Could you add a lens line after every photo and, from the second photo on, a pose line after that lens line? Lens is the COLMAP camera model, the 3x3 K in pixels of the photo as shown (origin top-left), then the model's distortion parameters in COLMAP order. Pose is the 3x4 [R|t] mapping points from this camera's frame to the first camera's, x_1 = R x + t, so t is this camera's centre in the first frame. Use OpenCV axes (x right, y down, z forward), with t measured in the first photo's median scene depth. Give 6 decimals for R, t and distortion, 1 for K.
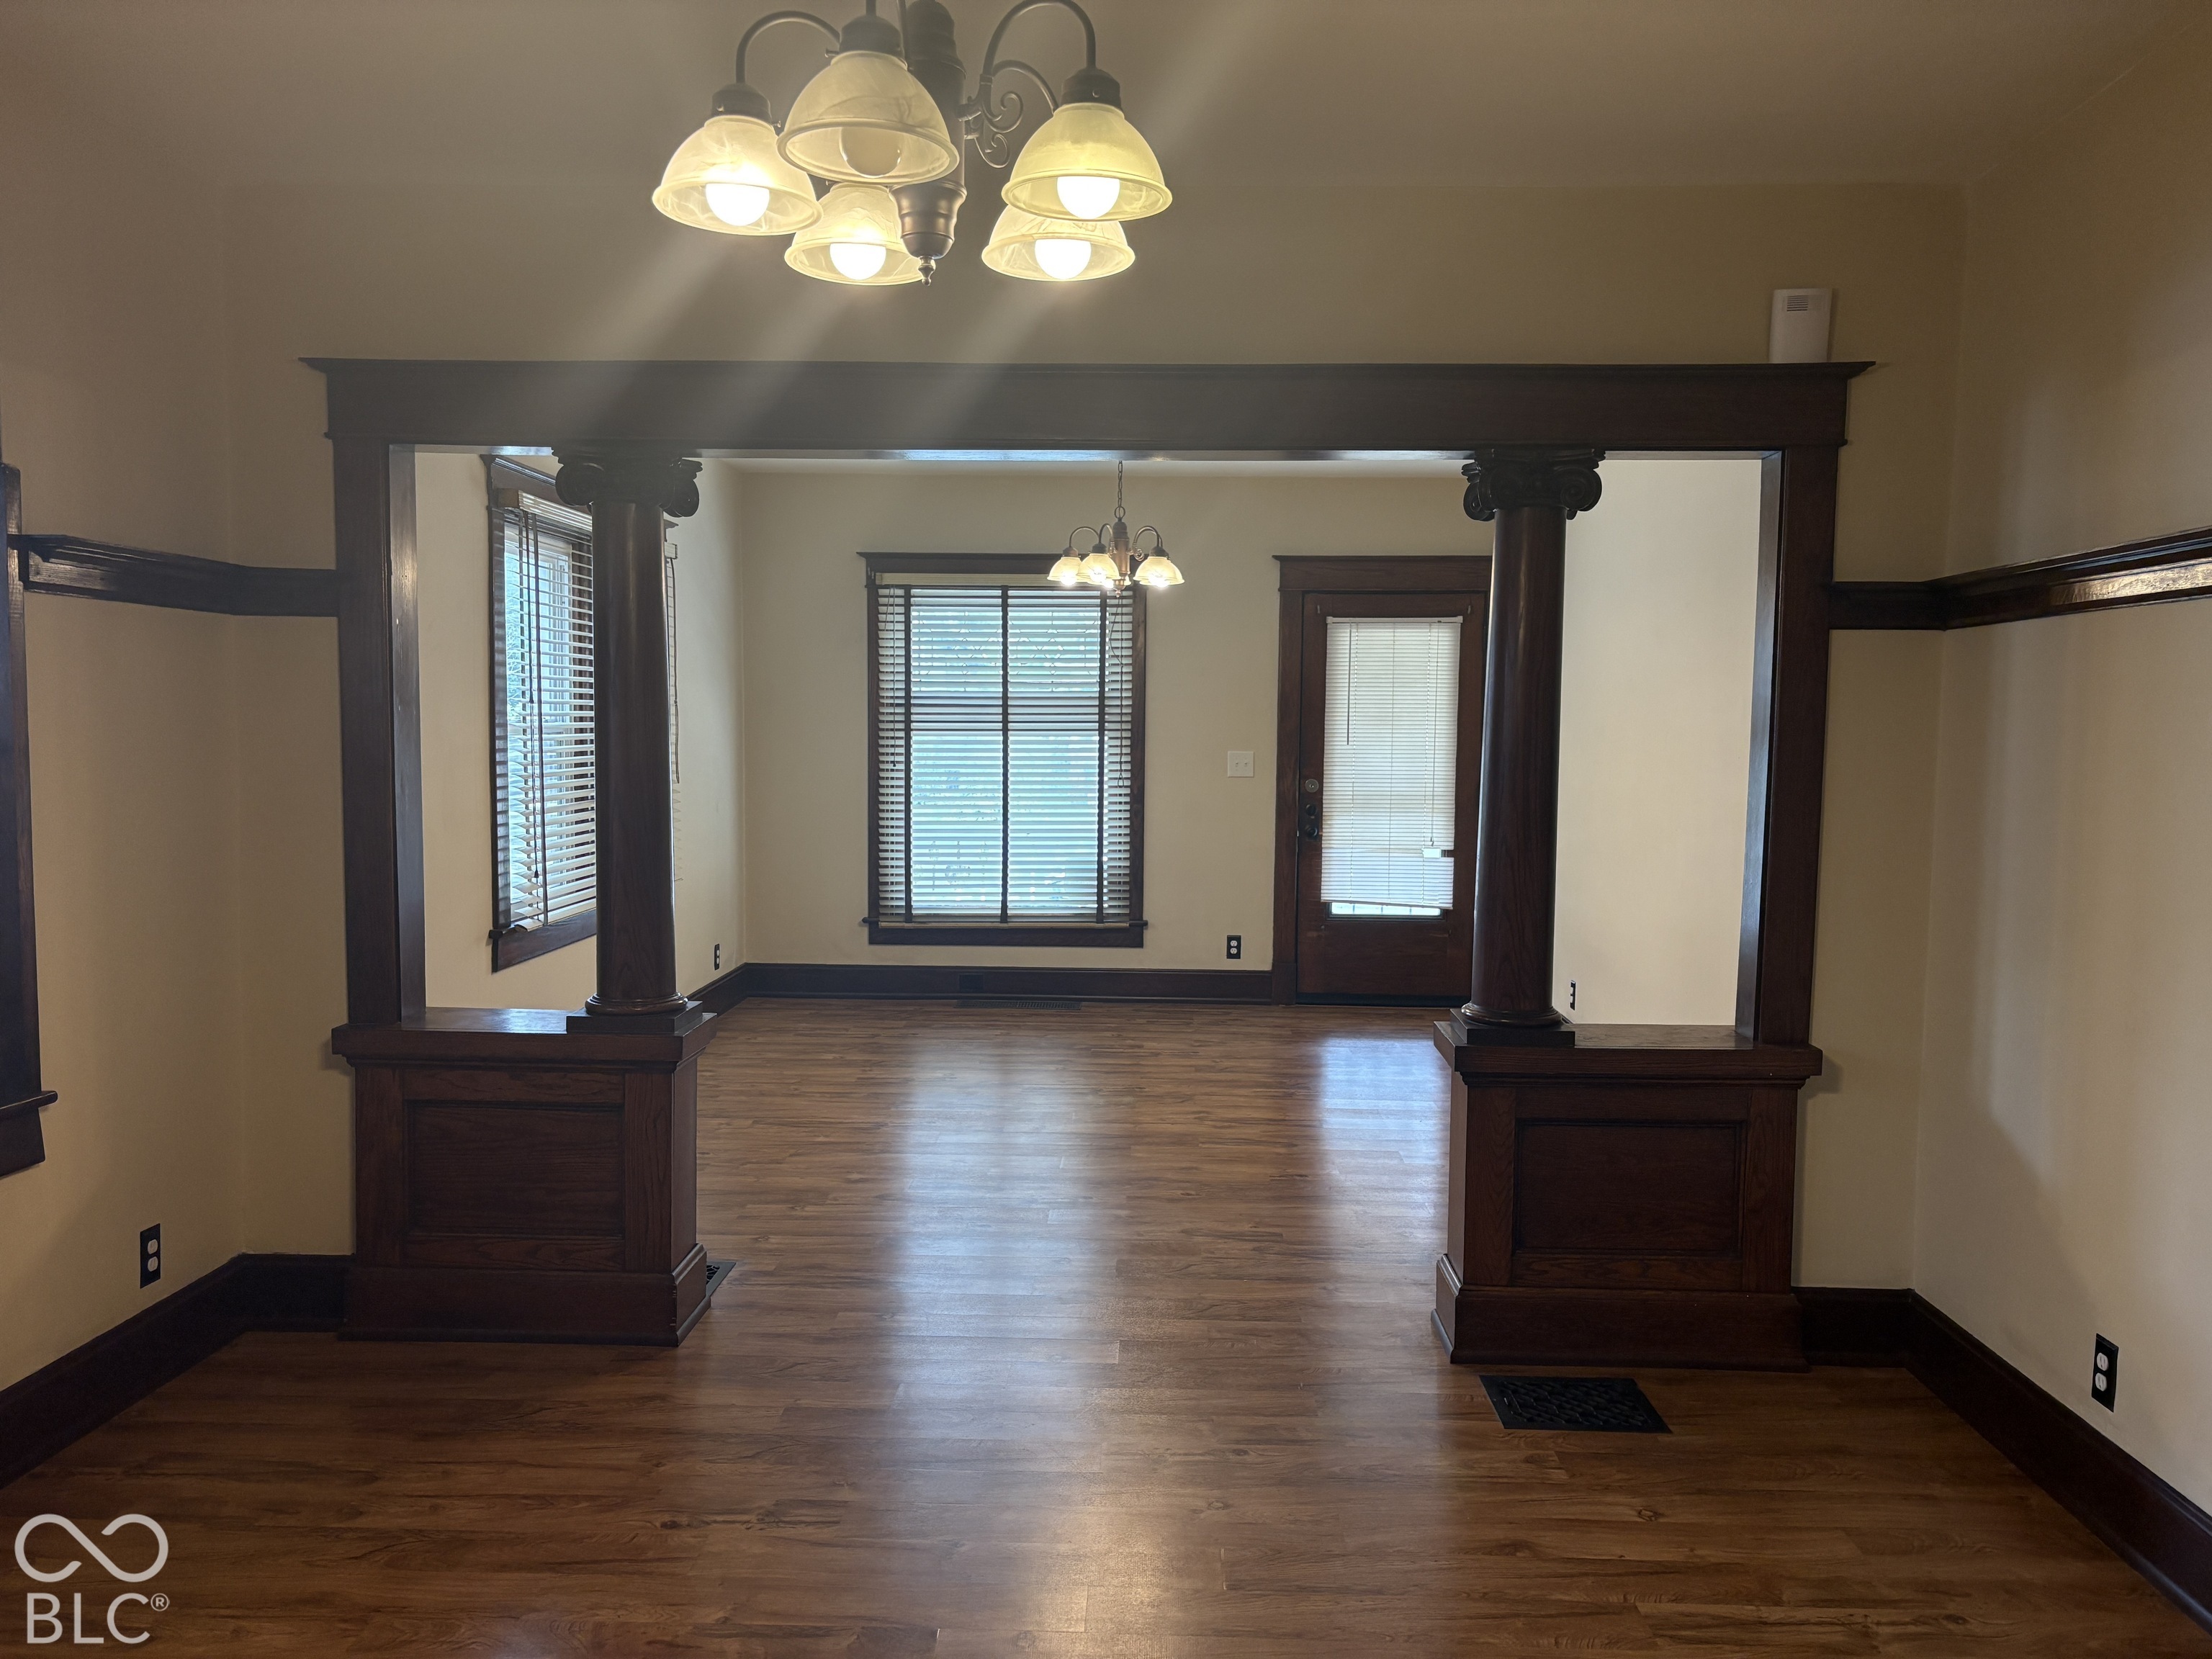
lens RADIAL K [[1666.7, 0, 1115.2], [0, 1666.7, 832.8], [0, 0, 1]] dist [0.046249, -0.035359]
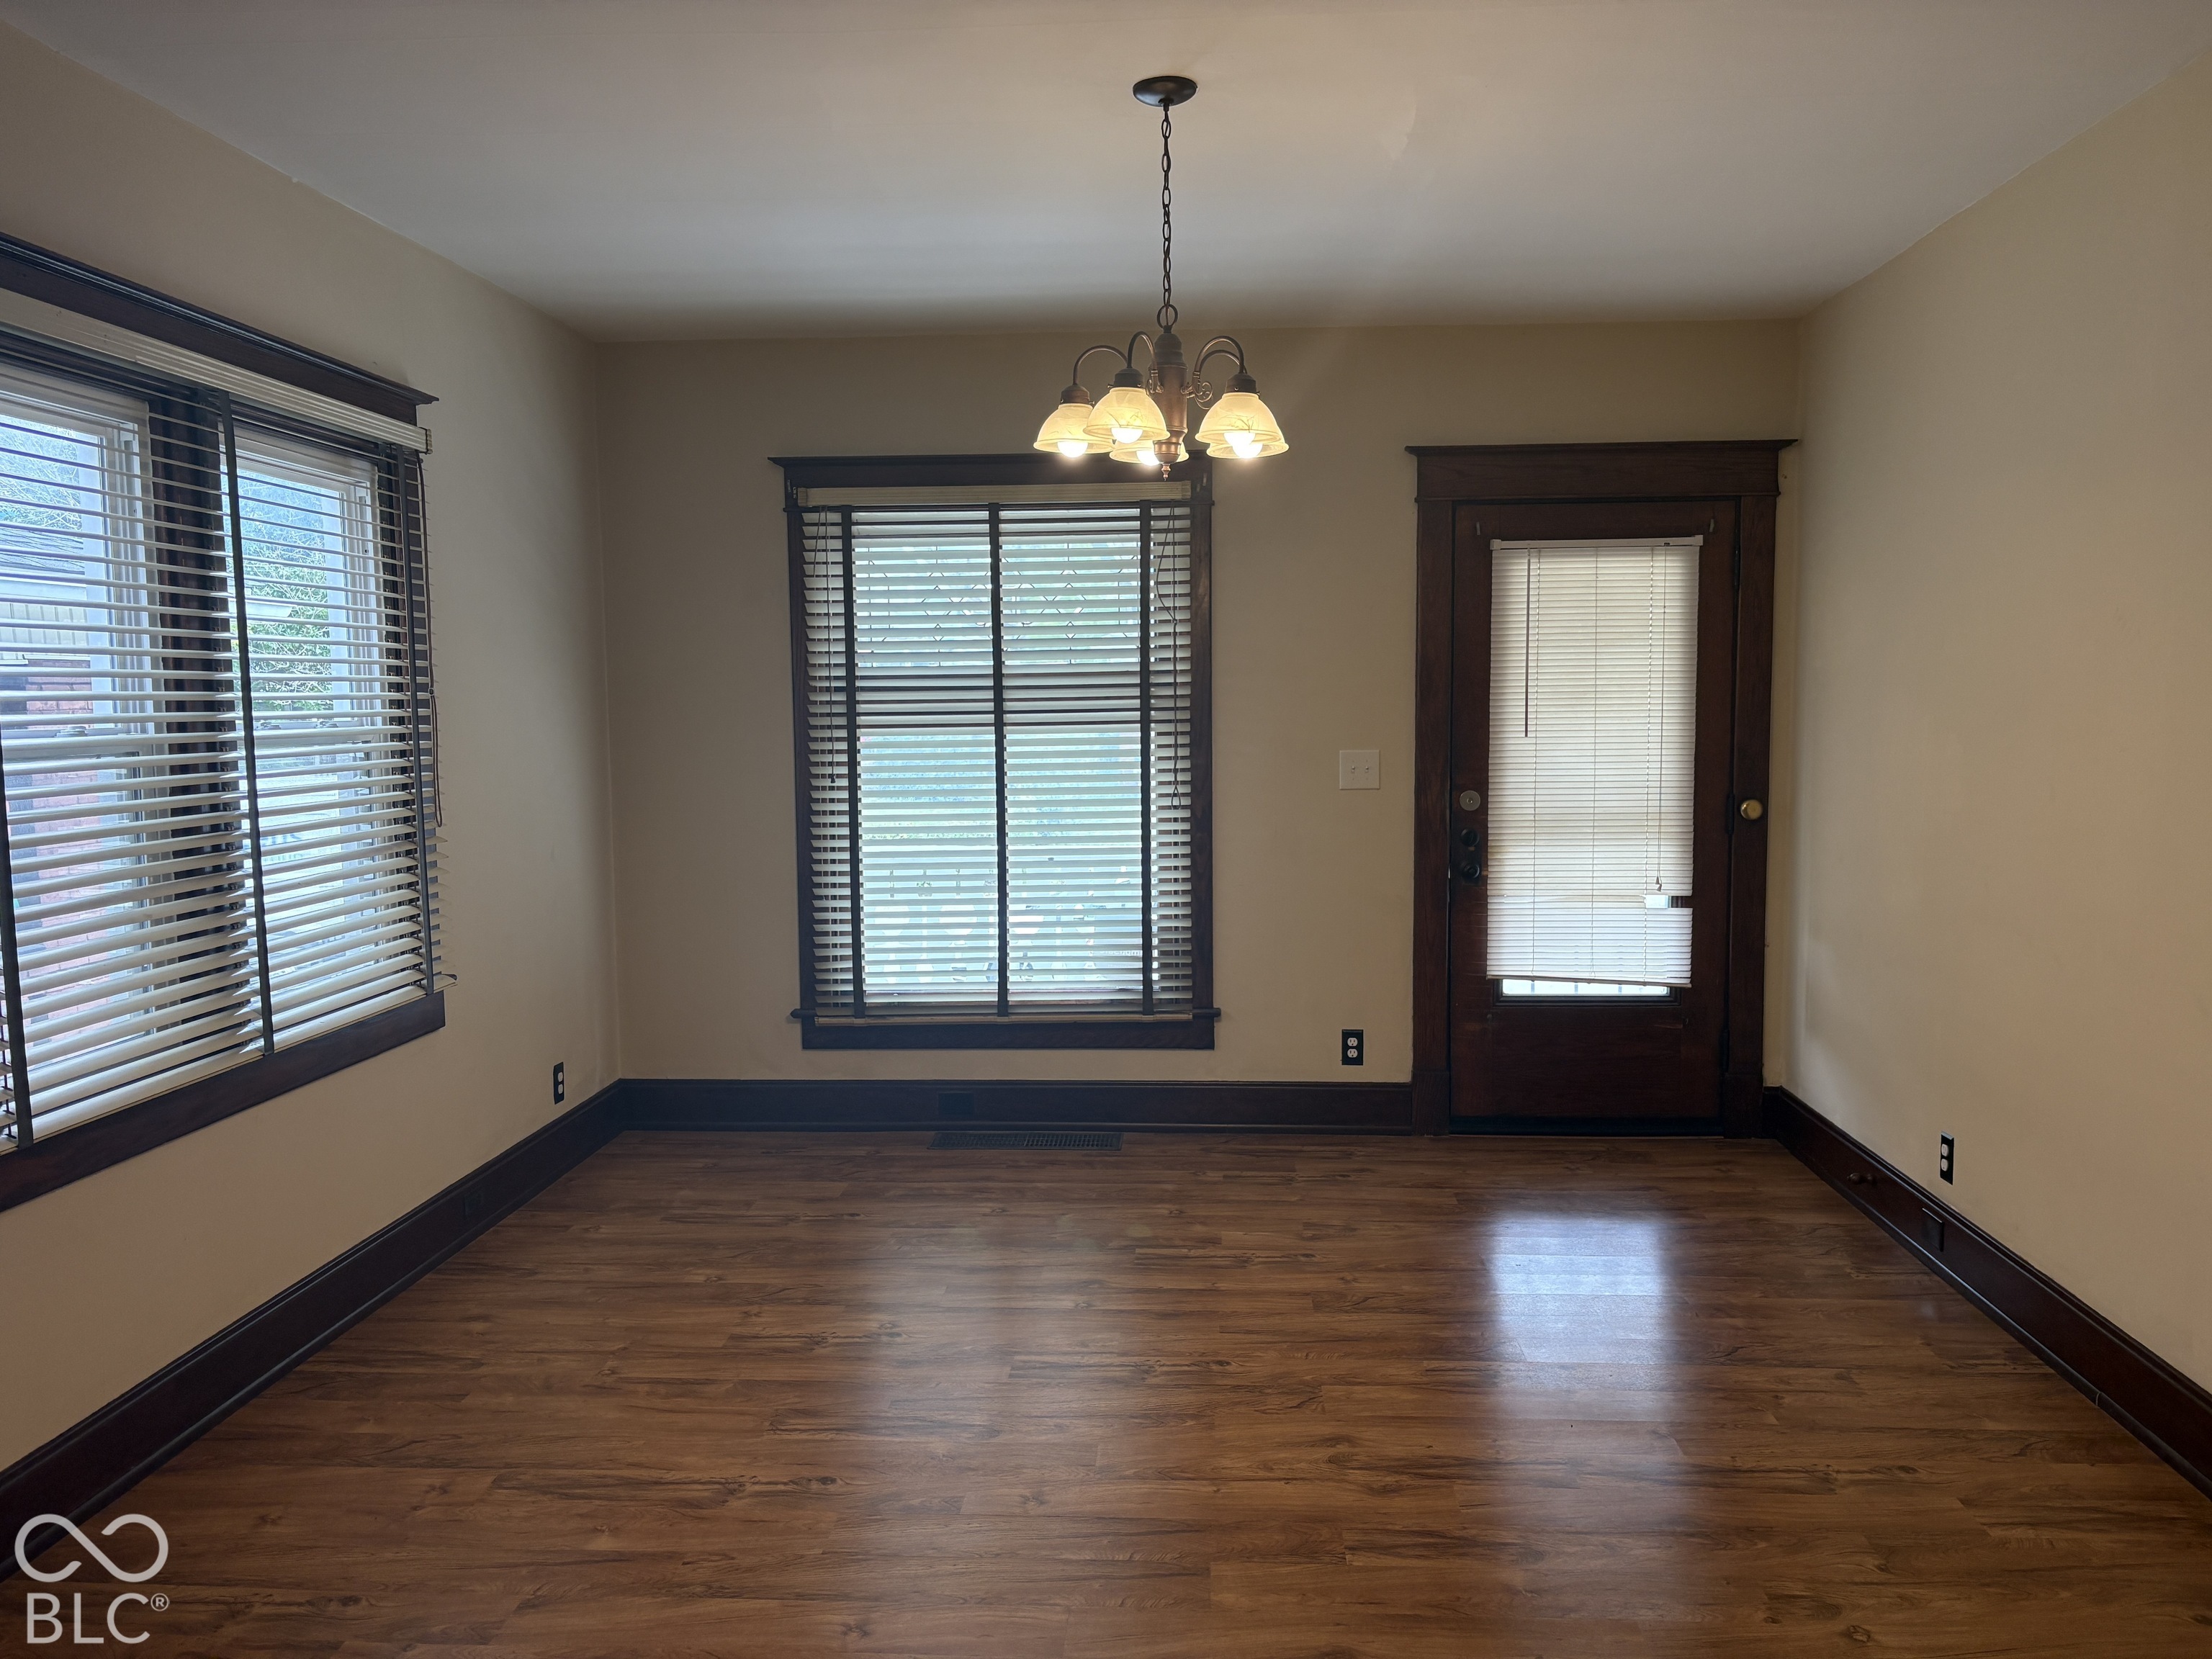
lens RADIAL K [[1666.7, 0, 1115.2], [0, 1666.7, 832.8], [0, 0, 1]] dist [0.046249, -0.035359]
pose [[0.999318, -0.016503, -0.033044, 0.000857], [0.016900, 0.999788, 0.011780, -0.025879], [0.032842, -0.012330, 0.999384, 0.343812]]
